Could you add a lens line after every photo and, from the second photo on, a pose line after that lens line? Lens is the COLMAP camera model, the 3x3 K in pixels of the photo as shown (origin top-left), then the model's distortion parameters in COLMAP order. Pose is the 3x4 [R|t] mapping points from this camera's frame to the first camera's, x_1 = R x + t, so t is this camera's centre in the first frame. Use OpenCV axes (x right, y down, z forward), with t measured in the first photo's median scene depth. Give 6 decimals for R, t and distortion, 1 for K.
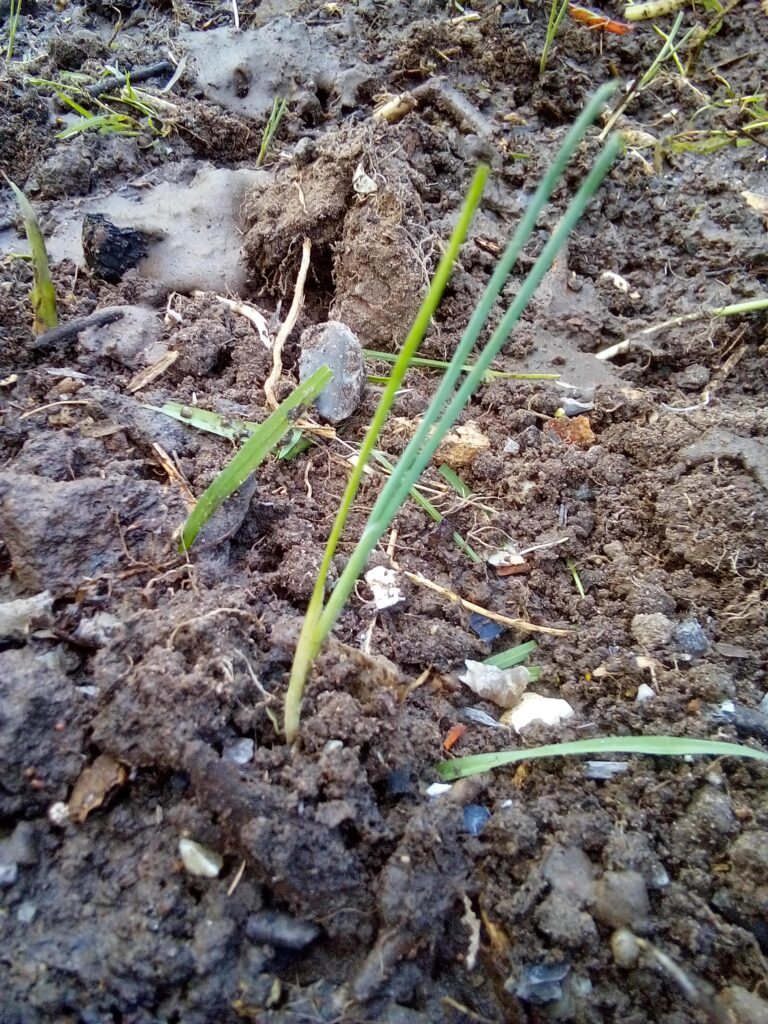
lens RADIAL K [[879.2, 0, 319.3], [0, 879.2, 507.3], [0, 0, 1]] dist [0.069540, -0.095994]
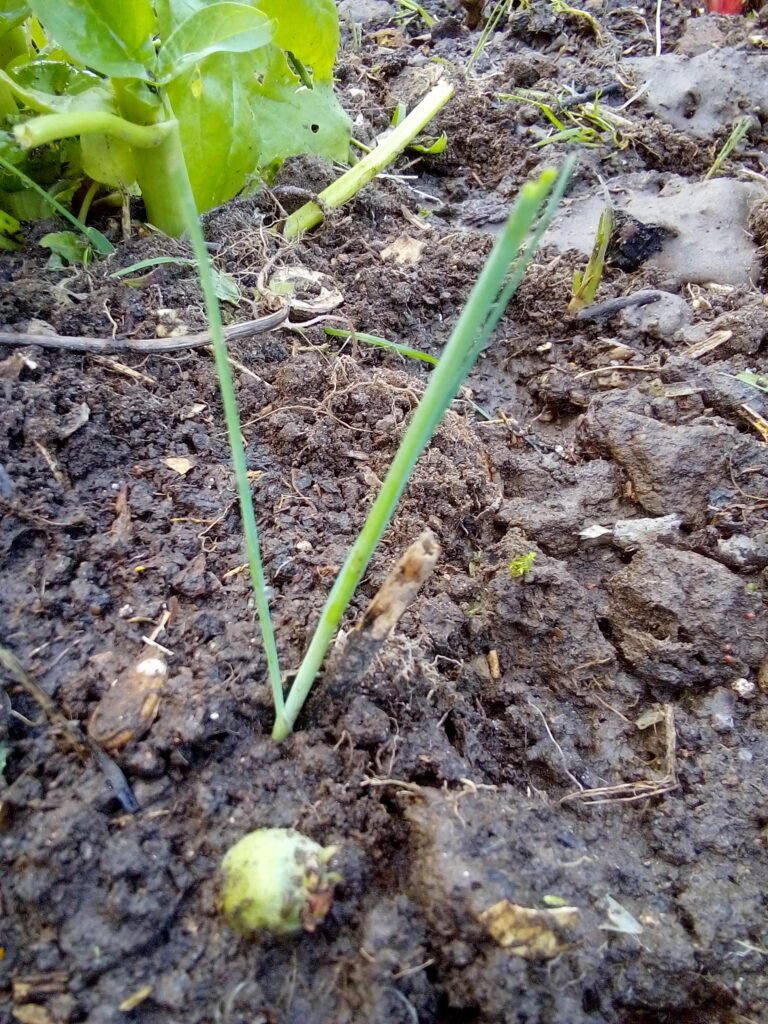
lens RADIAL K [[879.2, 0, 319.3], [0, 879.2, 507.3], [0, 0, 1]] dist [0.069540, -0.095994]
pose [[0.973741, 0.128295, -0.188067, -0.369223], [-0.133732, 0.990881, -0.016460, 0.113702], [0.184241, 0.041178, 0.982018, -0.162551]]
